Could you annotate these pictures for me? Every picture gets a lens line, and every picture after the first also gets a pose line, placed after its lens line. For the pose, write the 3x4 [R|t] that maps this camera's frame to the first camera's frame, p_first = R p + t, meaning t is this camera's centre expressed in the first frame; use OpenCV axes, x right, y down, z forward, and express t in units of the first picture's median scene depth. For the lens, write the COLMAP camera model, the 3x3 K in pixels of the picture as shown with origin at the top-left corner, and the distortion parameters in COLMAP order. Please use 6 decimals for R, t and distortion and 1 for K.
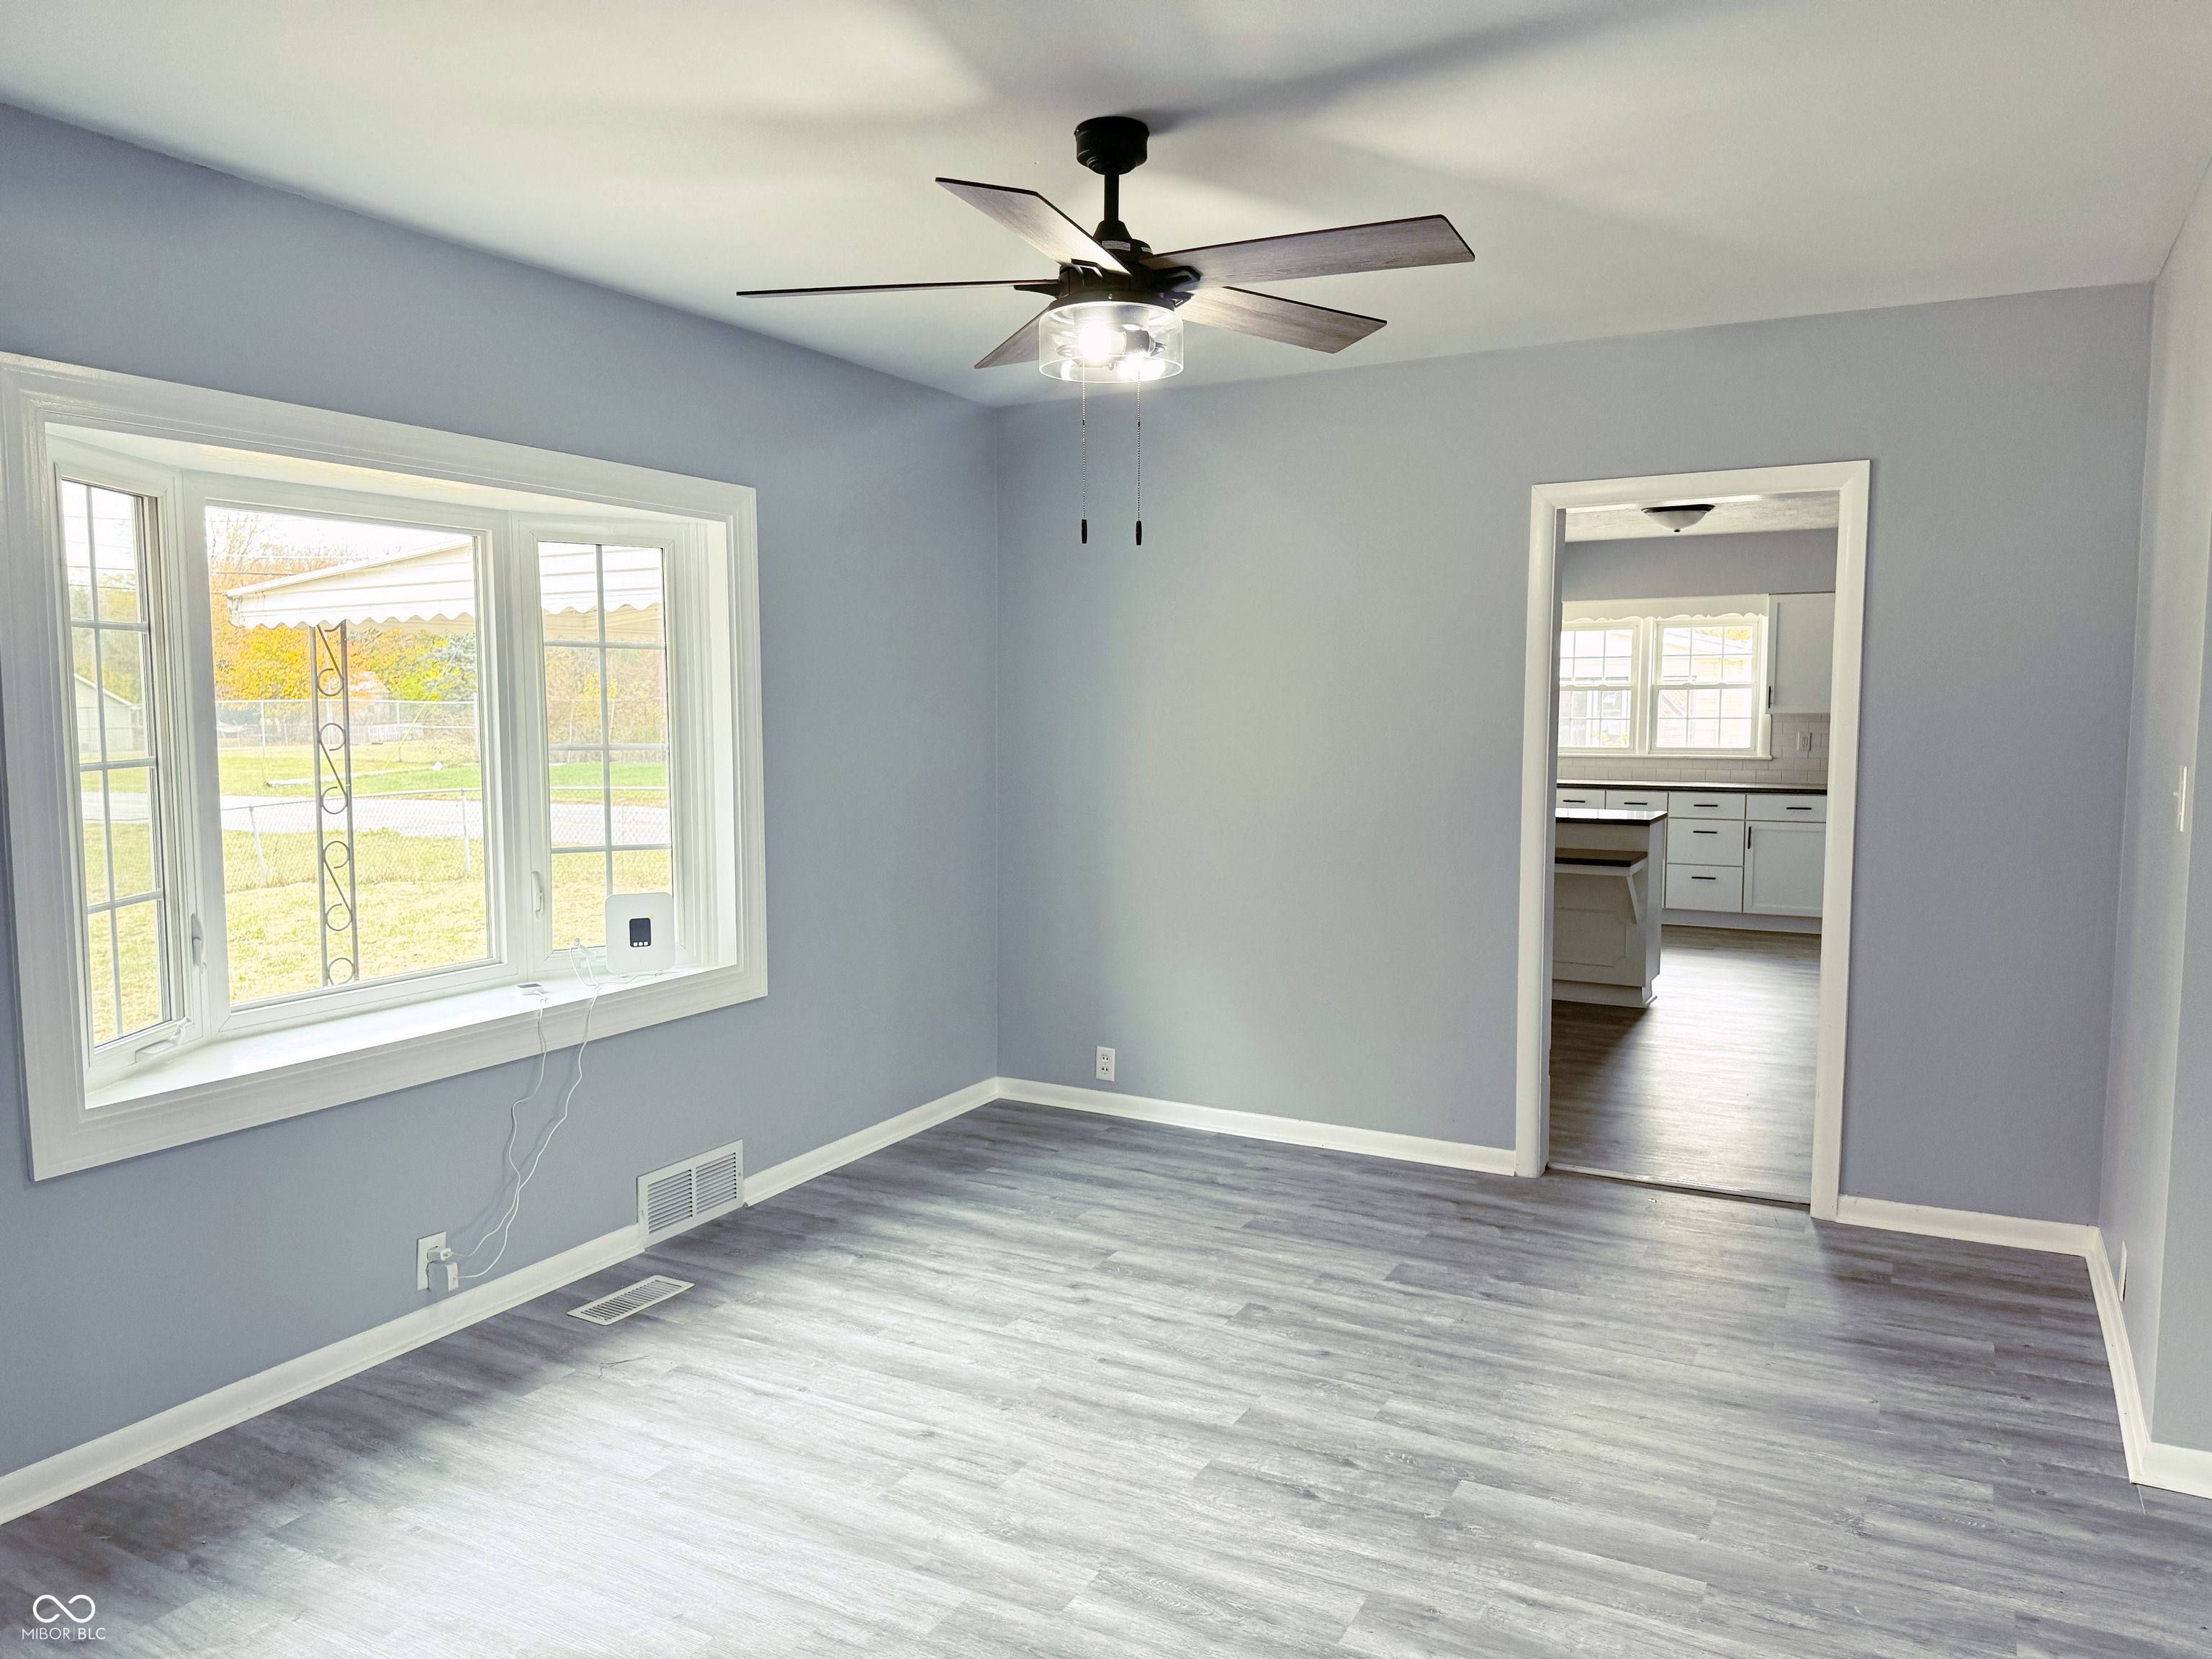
lens RADIAL K [[1571.2, 0, 1111.5], [0, 1571.2, 809.1], [0, 0, 1]] dist [0.078696, -0.102113]
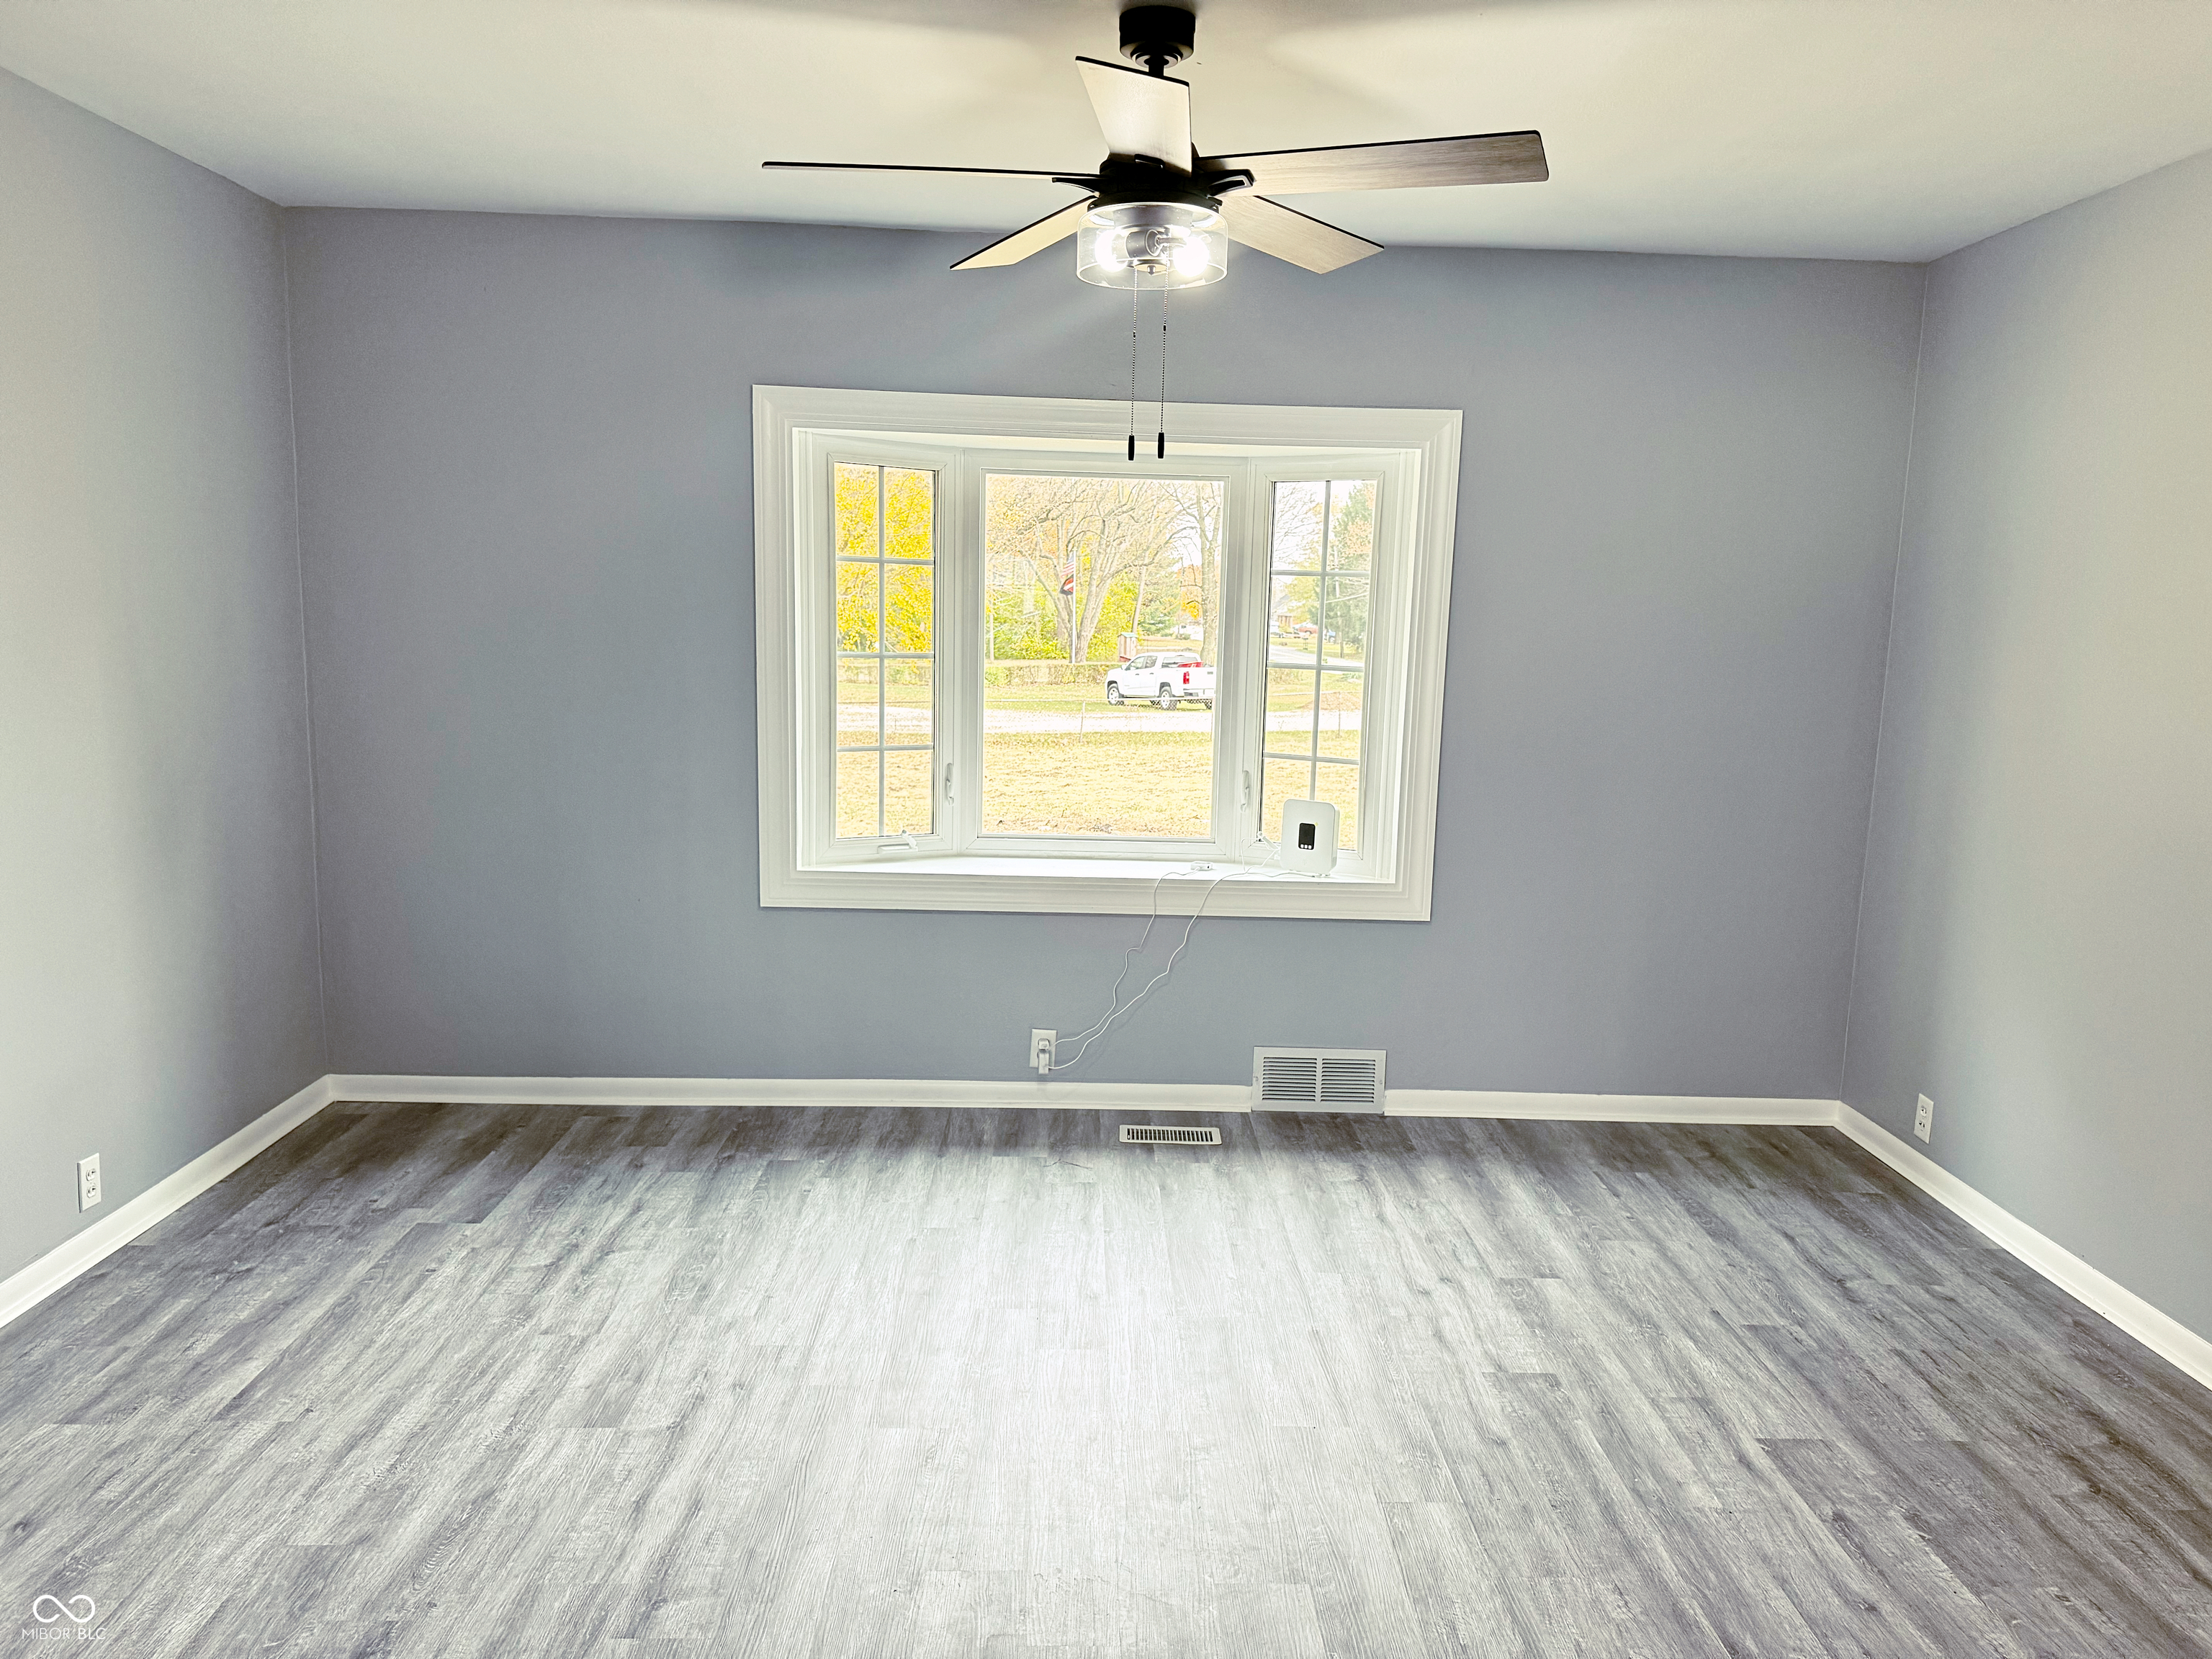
lens RADIAL K [[1571.2, 0, 1102.1], [0, 1571.2, 815.9], [0, 0, 1]] dist [0.078696, -0.102113]
pose [[0.504016, 0.137917, -0.852612, 0.555610], [-0.096873, 0.989966, 0.102870, -0.033739], [0.858244, 0.030747, 0.512320, 0.316744]]
